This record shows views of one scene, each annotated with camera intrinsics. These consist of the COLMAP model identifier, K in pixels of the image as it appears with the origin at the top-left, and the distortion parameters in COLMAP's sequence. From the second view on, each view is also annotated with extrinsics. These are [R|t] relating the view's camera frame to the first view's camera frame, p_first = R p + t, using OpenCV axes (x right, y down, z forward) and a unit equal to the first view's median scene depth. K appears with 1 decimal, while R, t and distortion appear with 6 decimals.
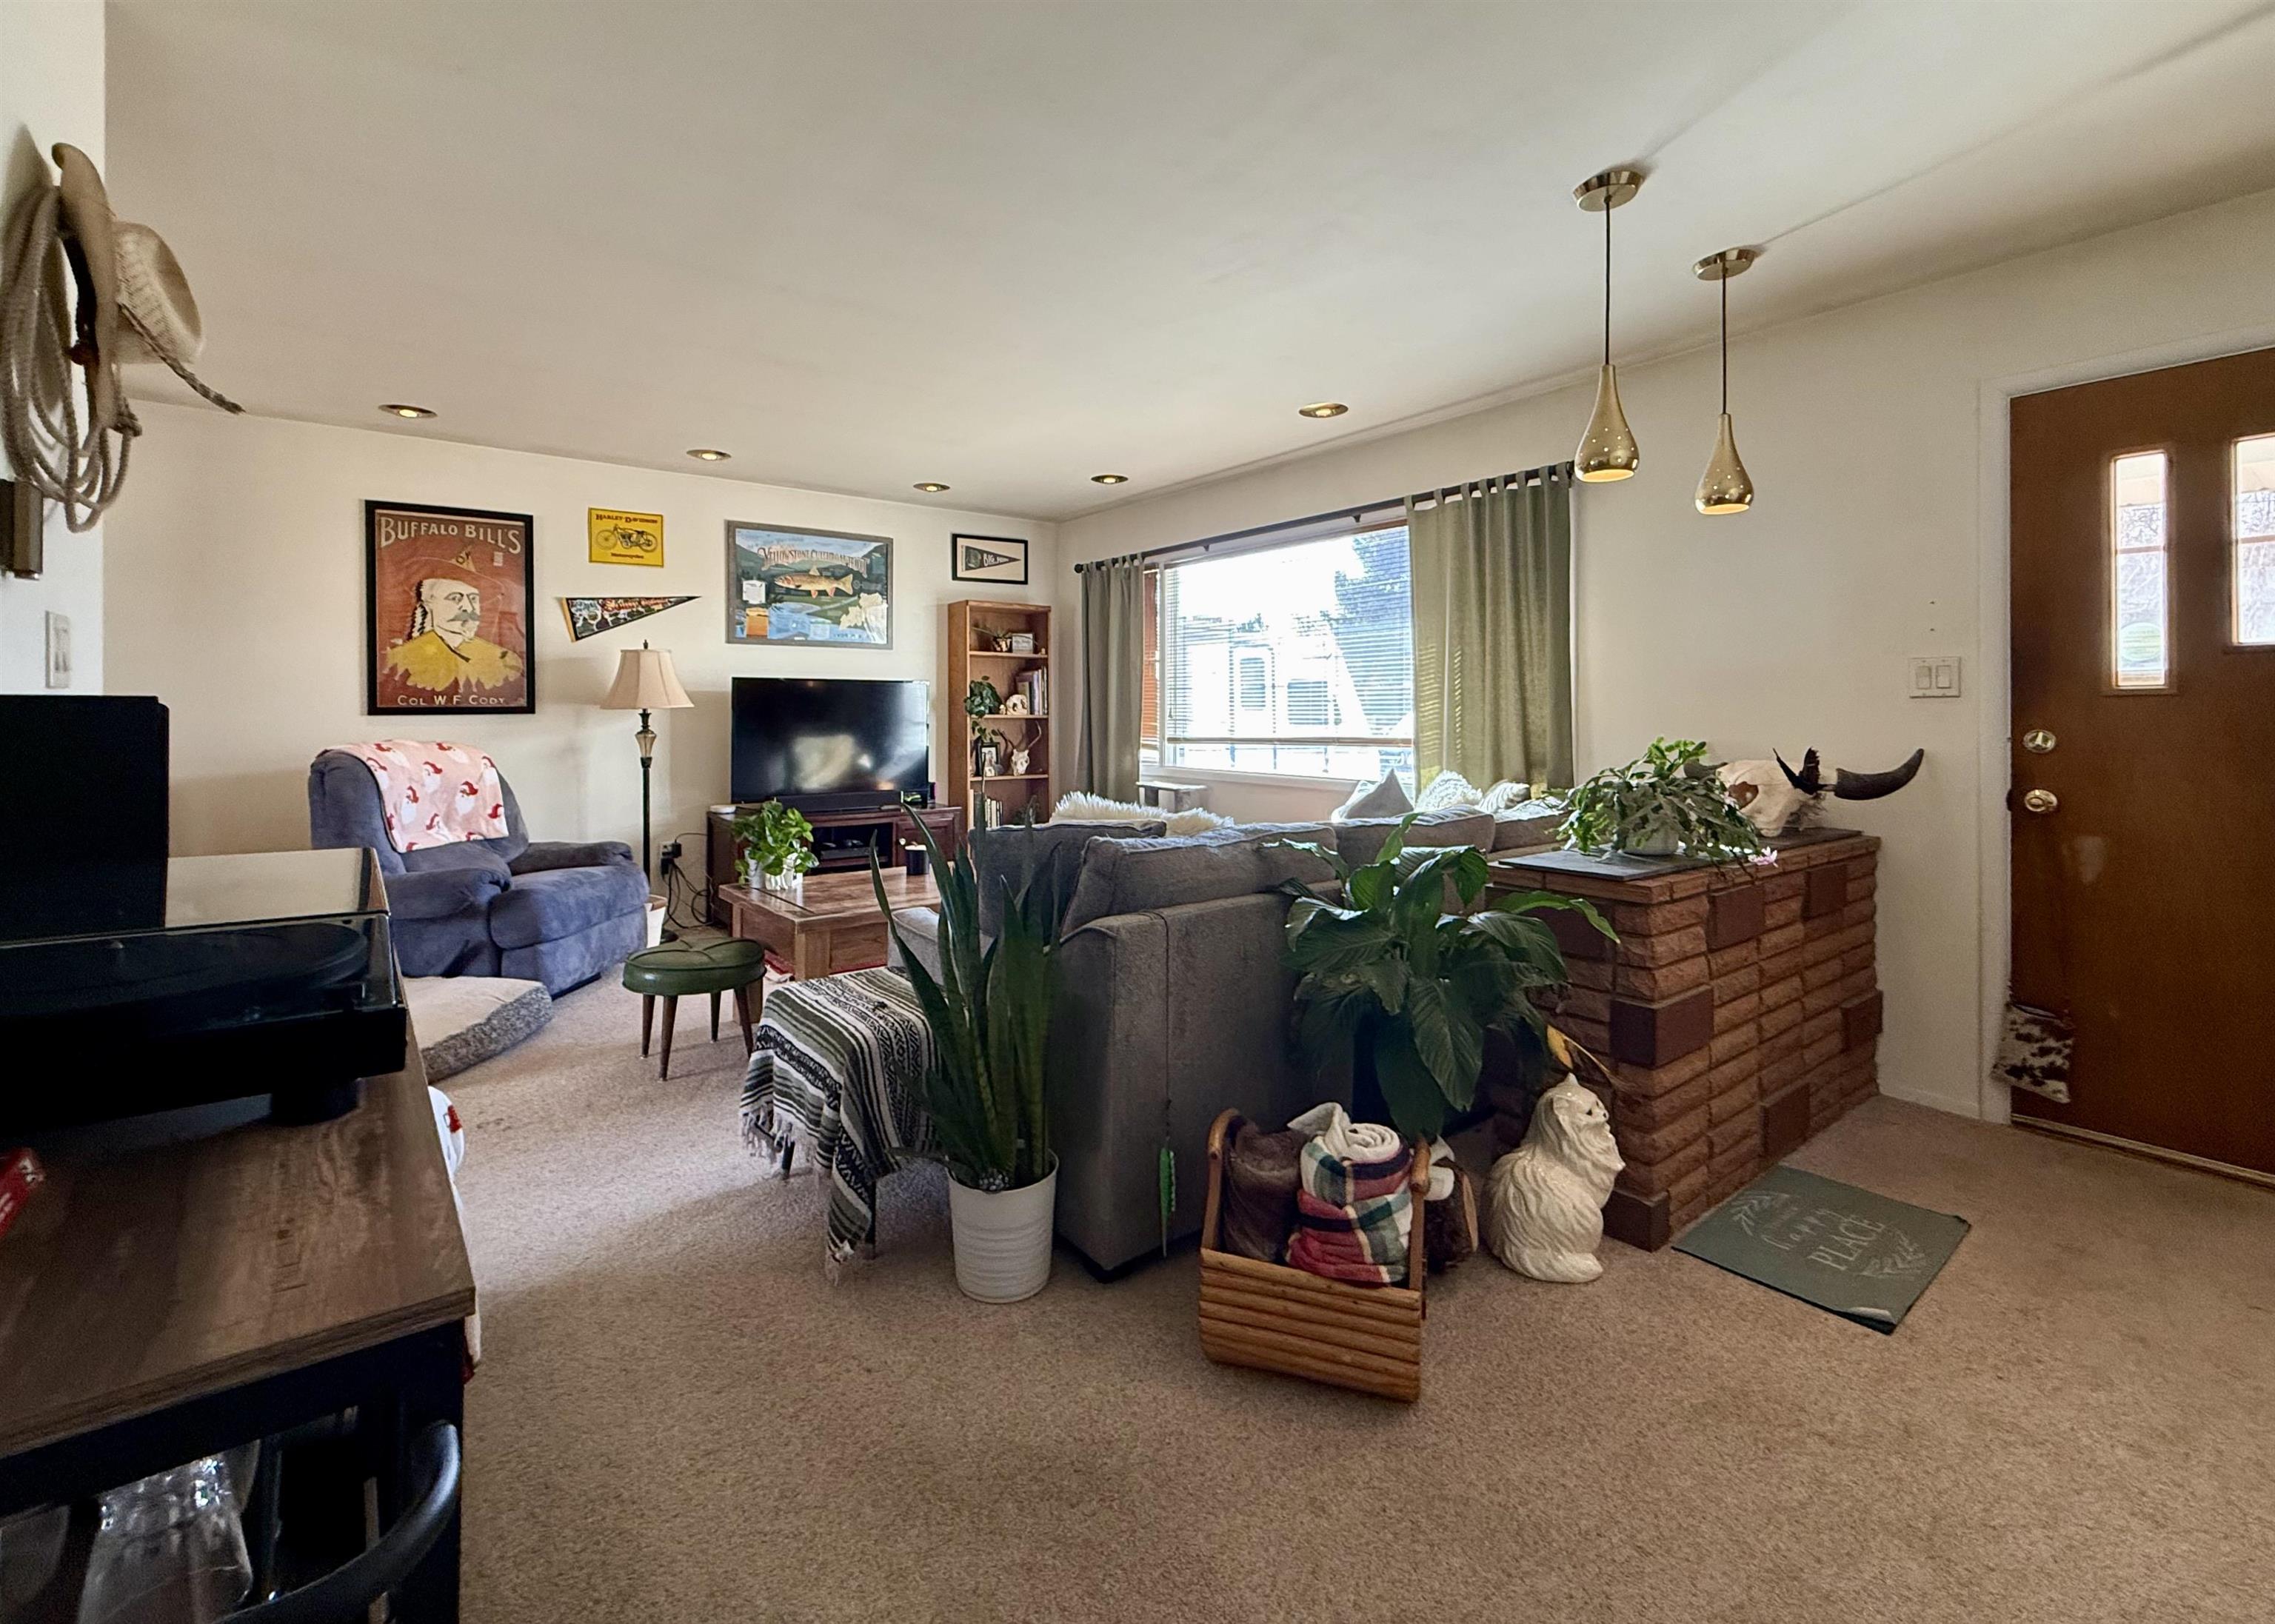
lens RADIAL K [[985.9, 0, 1088.4], [0, 985.9, 711.3], [0, 0, 1]] dist [0.001054, -0.001405]
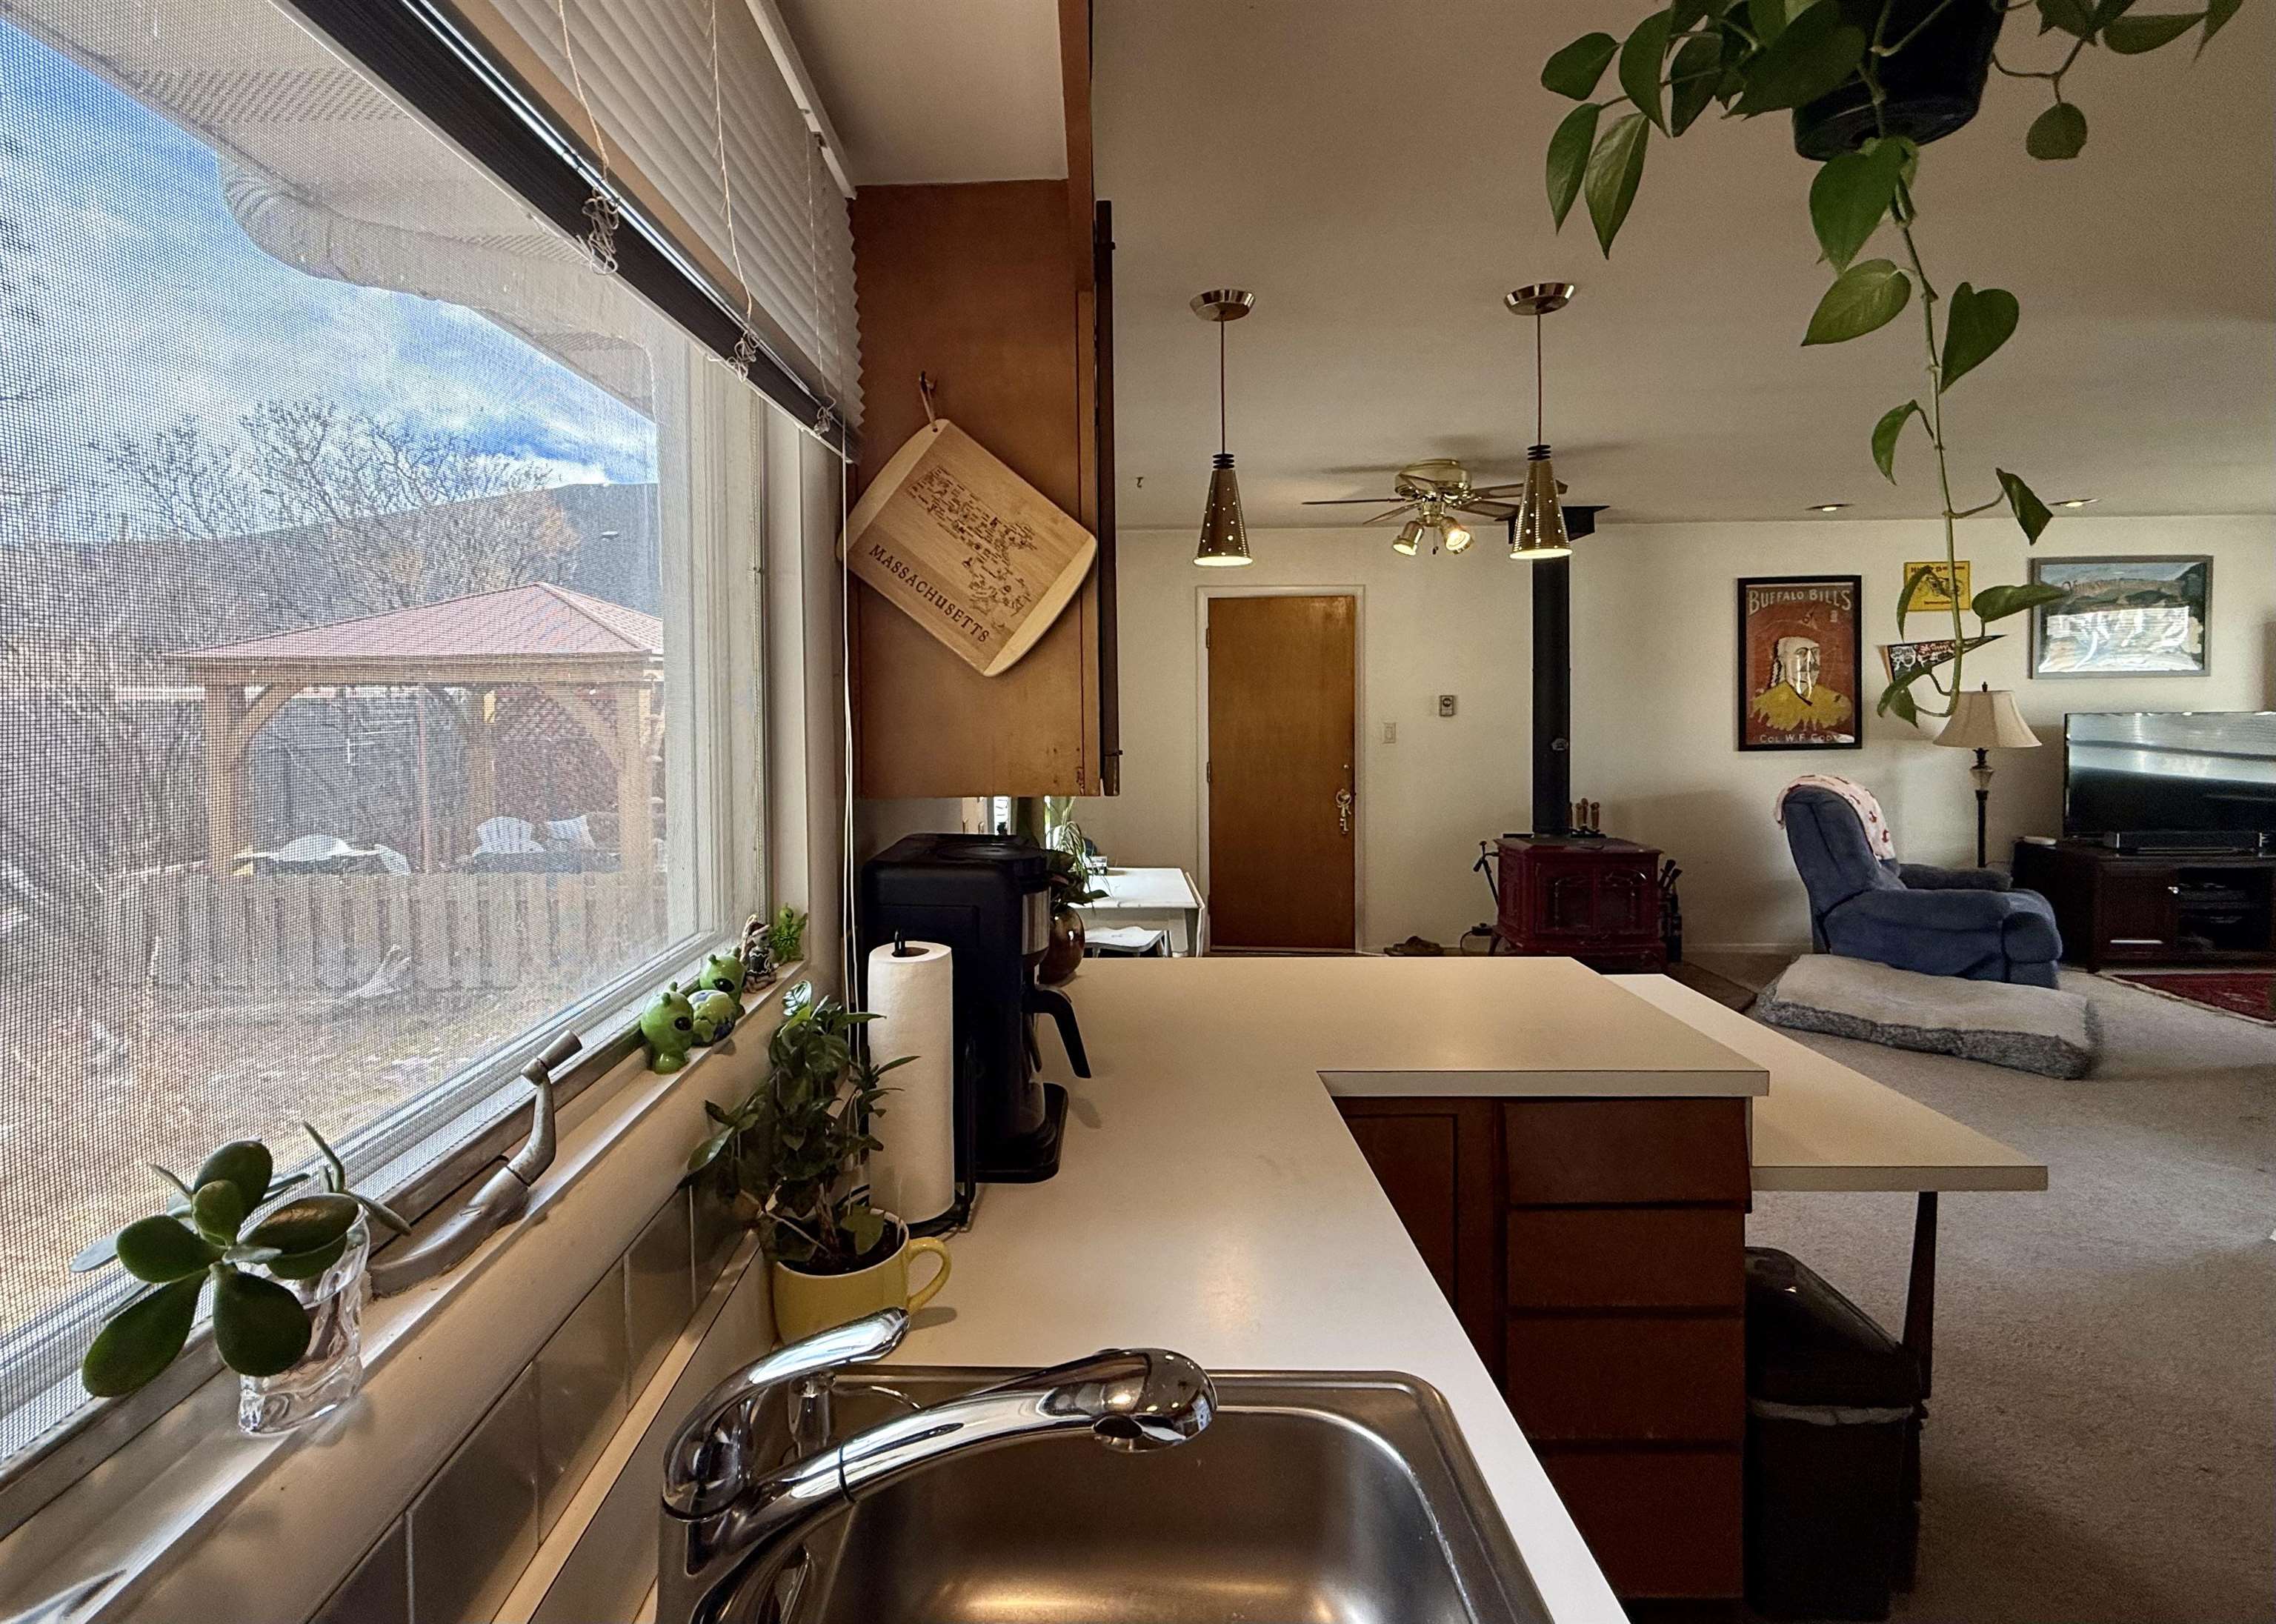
lens RADIAL K [[986.4, 0, 1062.9], [0, 986.4, 724.4], [0, 0, 1]] dist [0.001054, -0.001405]
pose [[0.788774, -0.000421, -0.614683, -0.572484], [0.010058, 0.999875, 0.012222, -0.047992], [0.614601, -0.015823, 0.788680, -0.454863]]
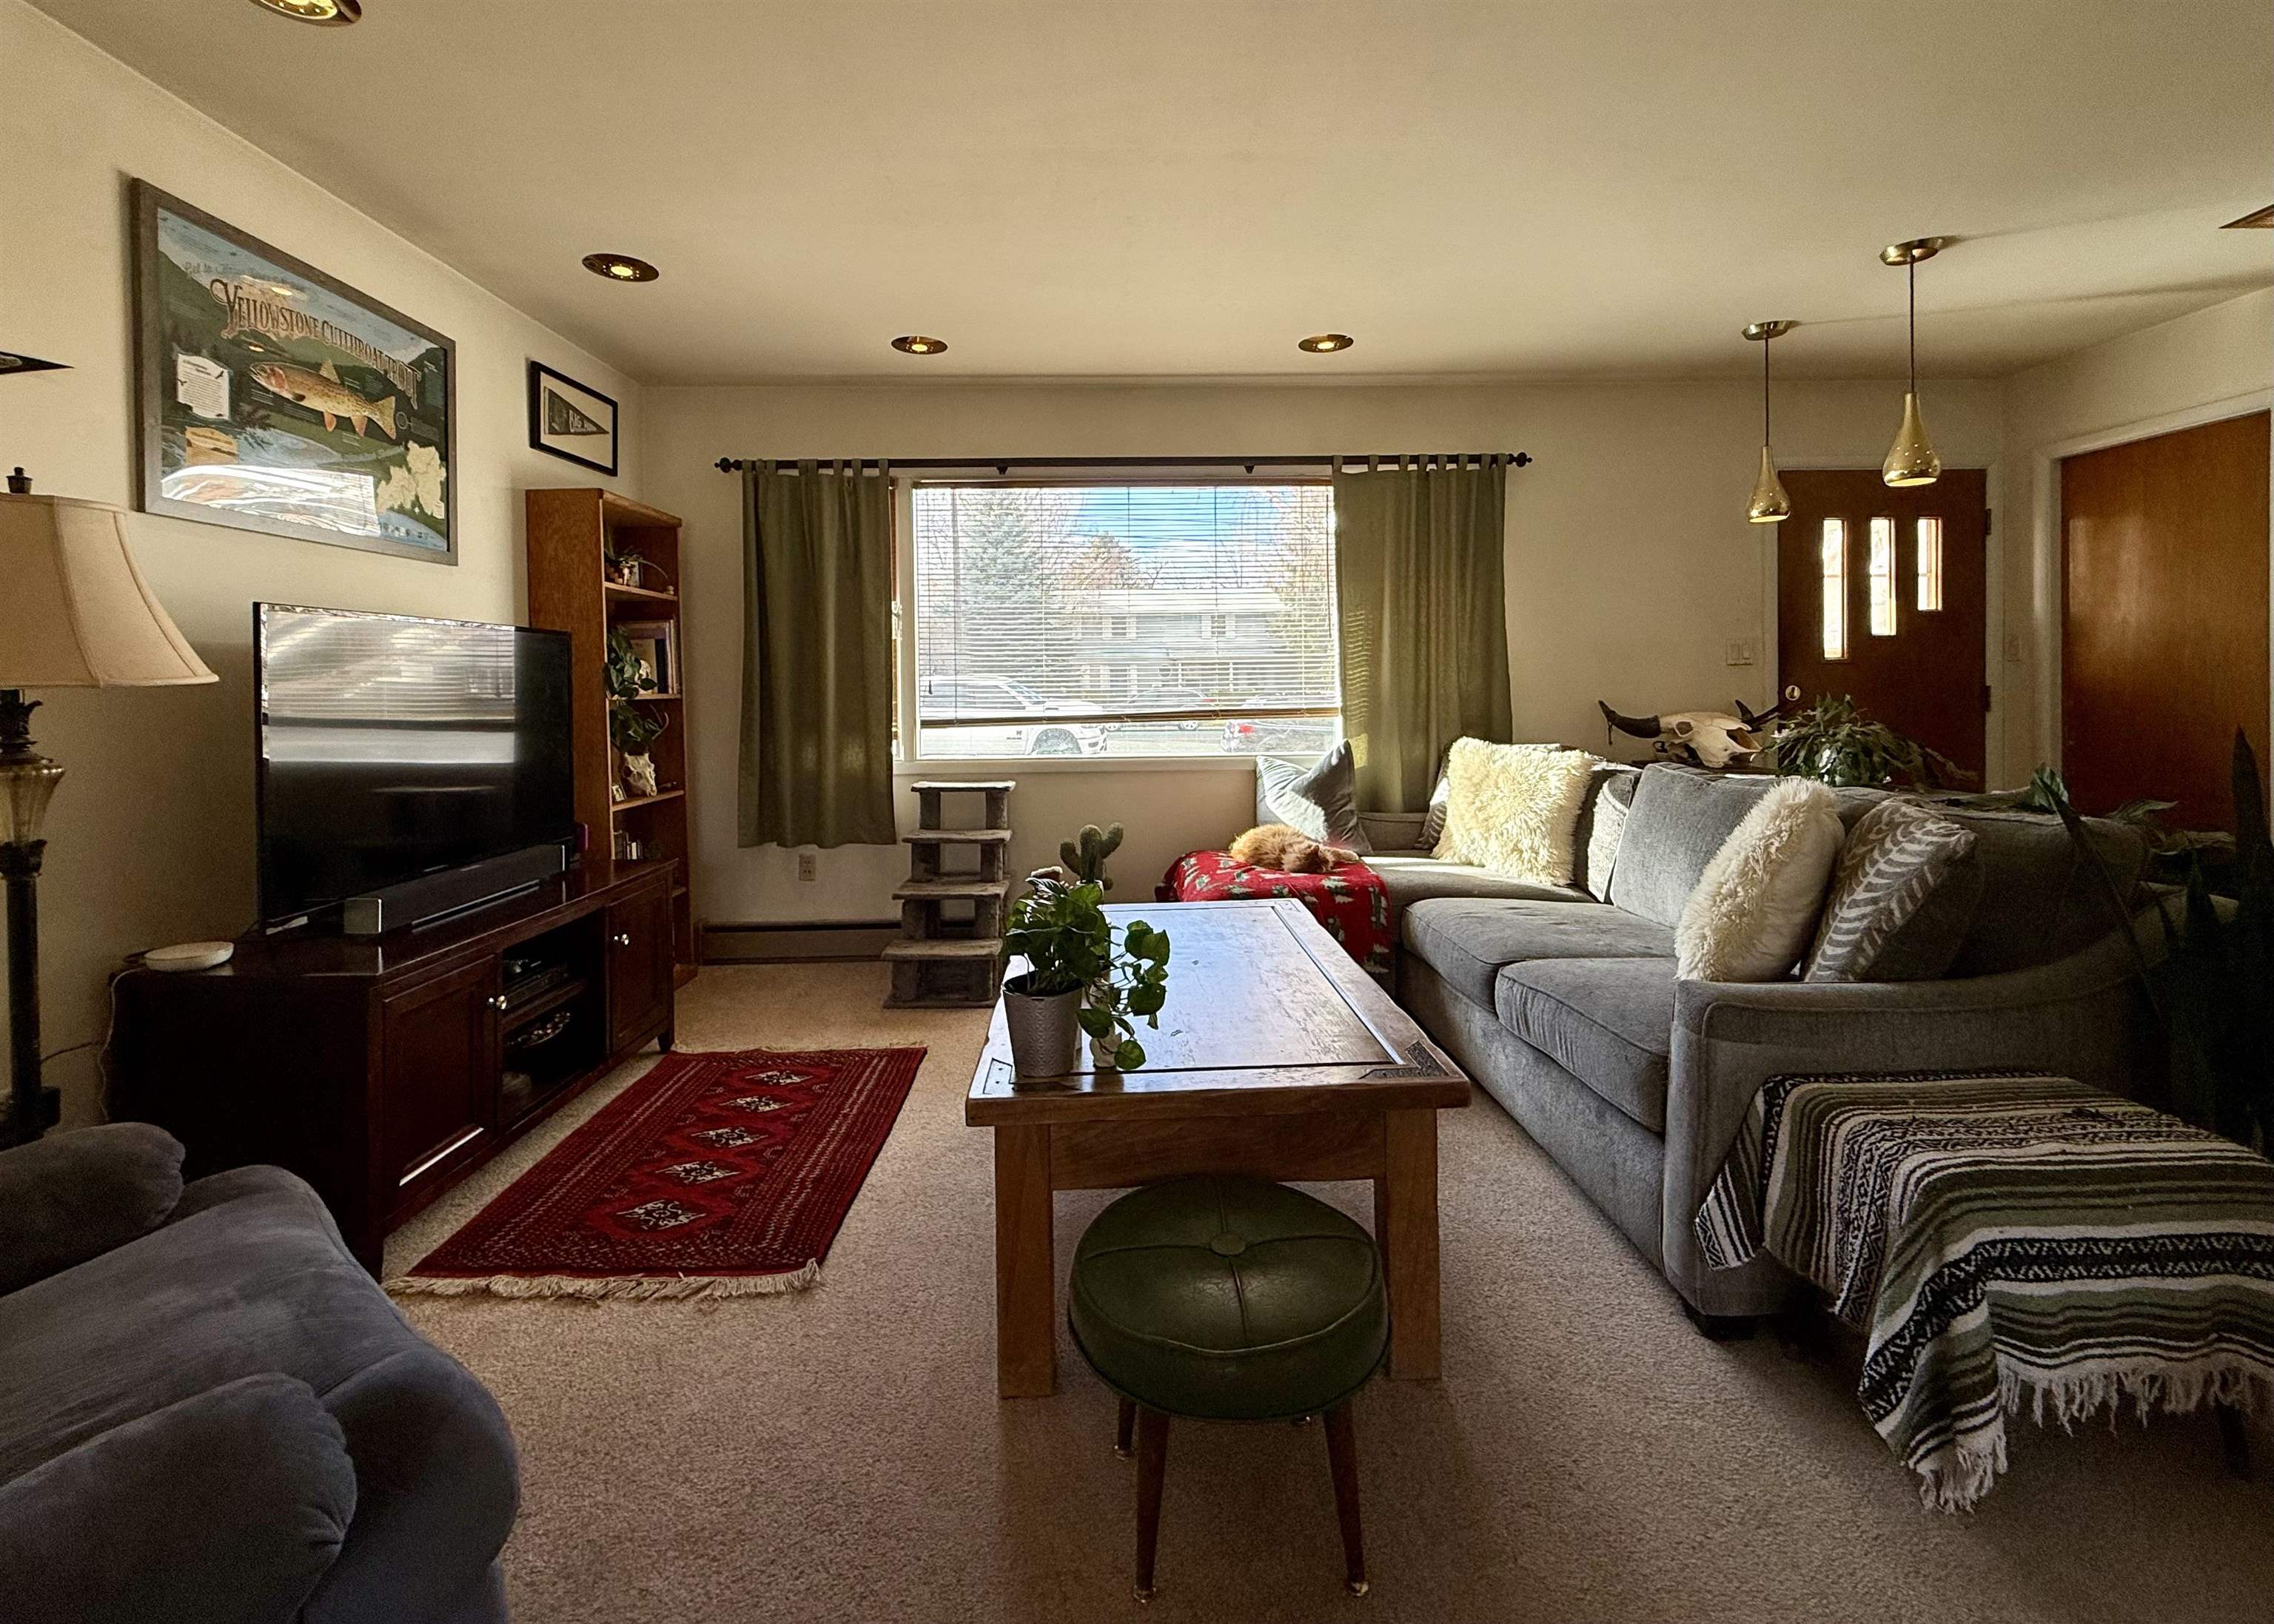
lens RADIAL K [[985.5, 0, 1126.9], [0, 985.5, 697.6], [0, 0, 1]] dist [0.001054, -0.001405]
pose [[0.565531, -0.021378, 0.824450, -0.501690], [0.011548, 0.999771, 0.018003, -0.001456], [-0.824646, -0.000661, 0.565649, 0.526666]]
